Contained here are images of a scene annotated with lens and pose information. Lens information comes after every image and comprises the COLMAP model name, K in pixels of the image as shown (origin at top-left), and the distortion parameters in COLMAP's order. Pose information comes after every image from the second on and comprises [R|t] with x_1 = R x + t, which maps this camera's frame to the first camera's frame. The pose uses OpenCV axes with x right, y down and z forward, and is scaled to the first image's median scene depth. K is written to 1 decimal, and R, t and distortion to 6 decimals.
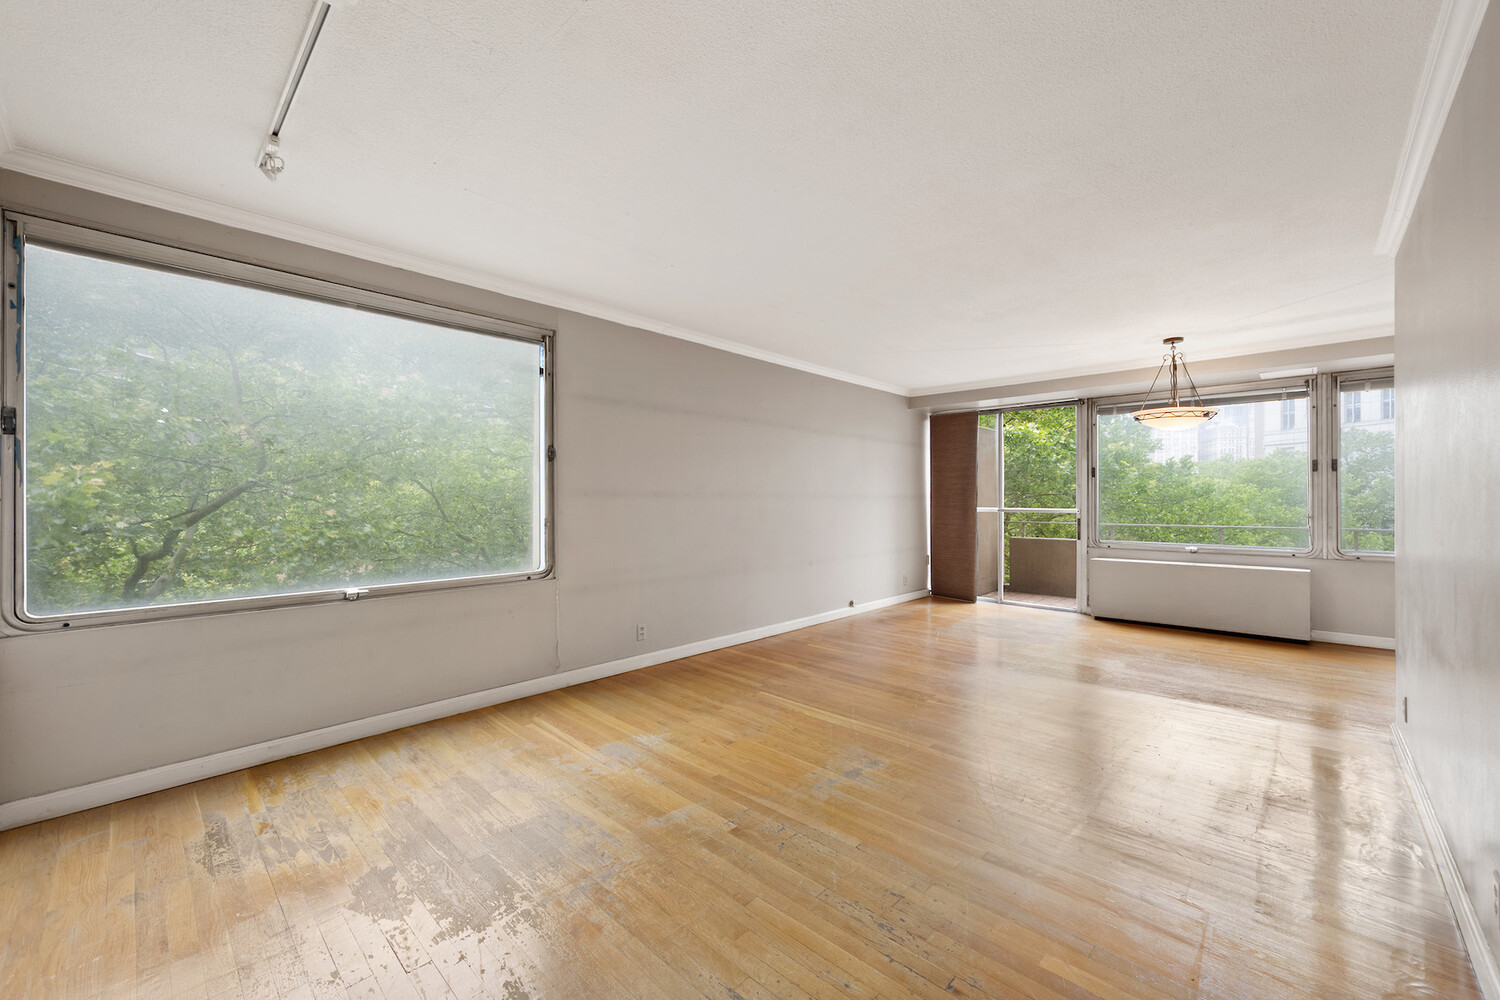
lens RADIAL K [[561.7, 0, 750.0], [0, 561.7, 500.0], [0, 0, 1]] dist [0.000544, 0.000020]
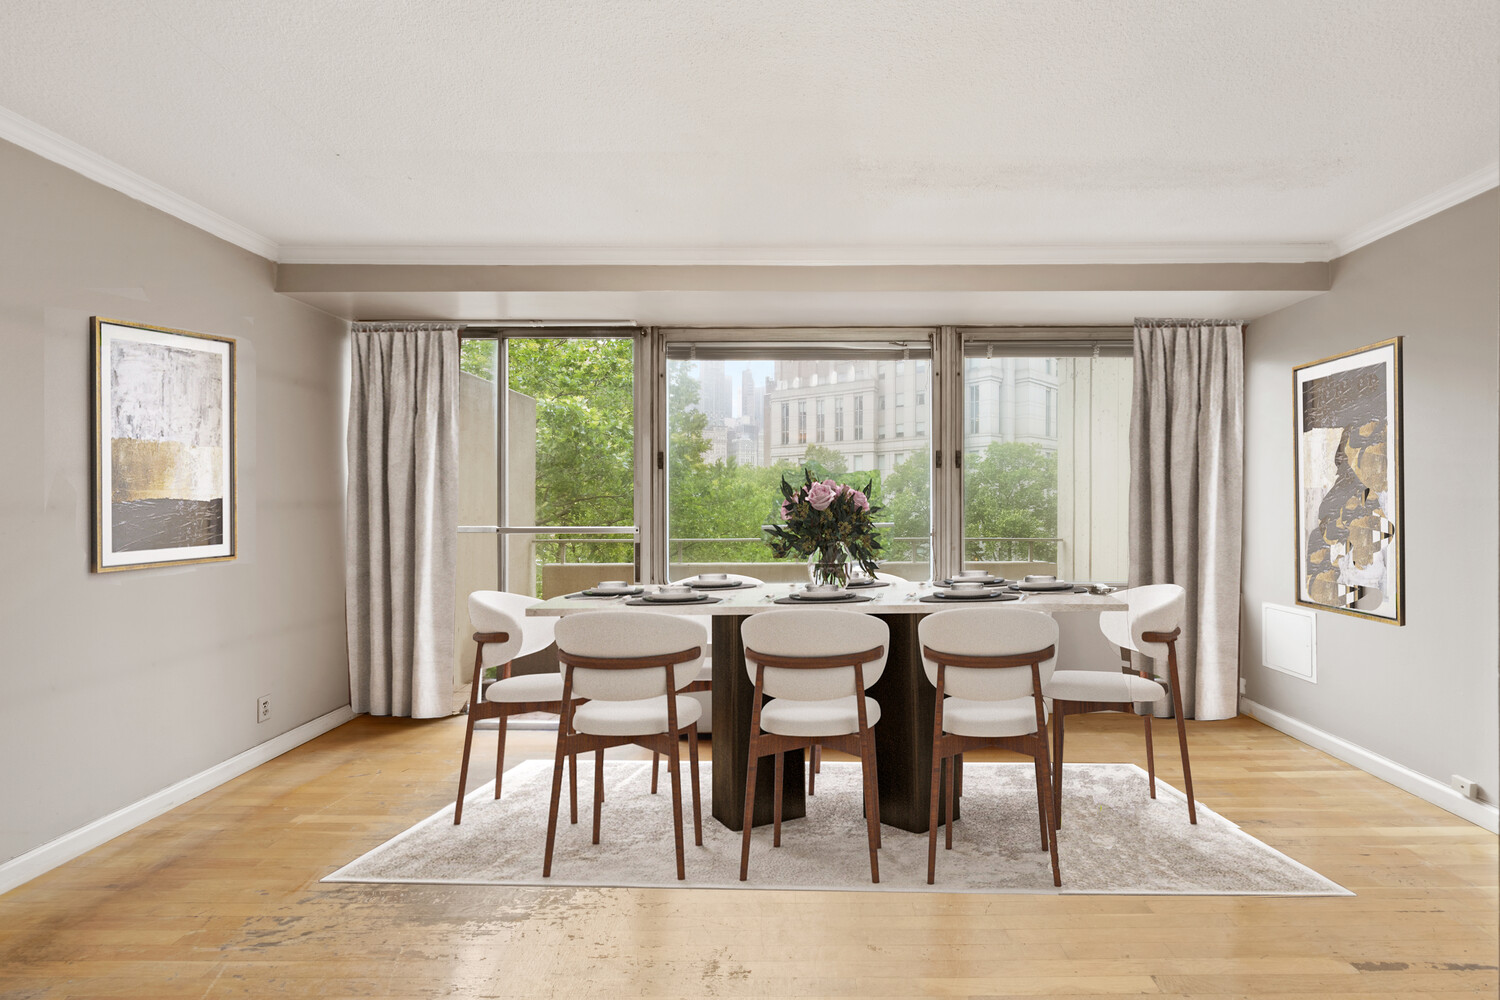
lens RADIAL K [[561.7, 0, 750.0], [0, 561.7, 500.0], [0, 0, 1]] dist [0.000544, 0.000020]
pose [[0.749281, 0.000202, 0.662252, 0.300186], [-0.000101, 1.000000, -0.000191, -0.008682], [-0.662252, 0.000076, 0.749281, 0.509952]]
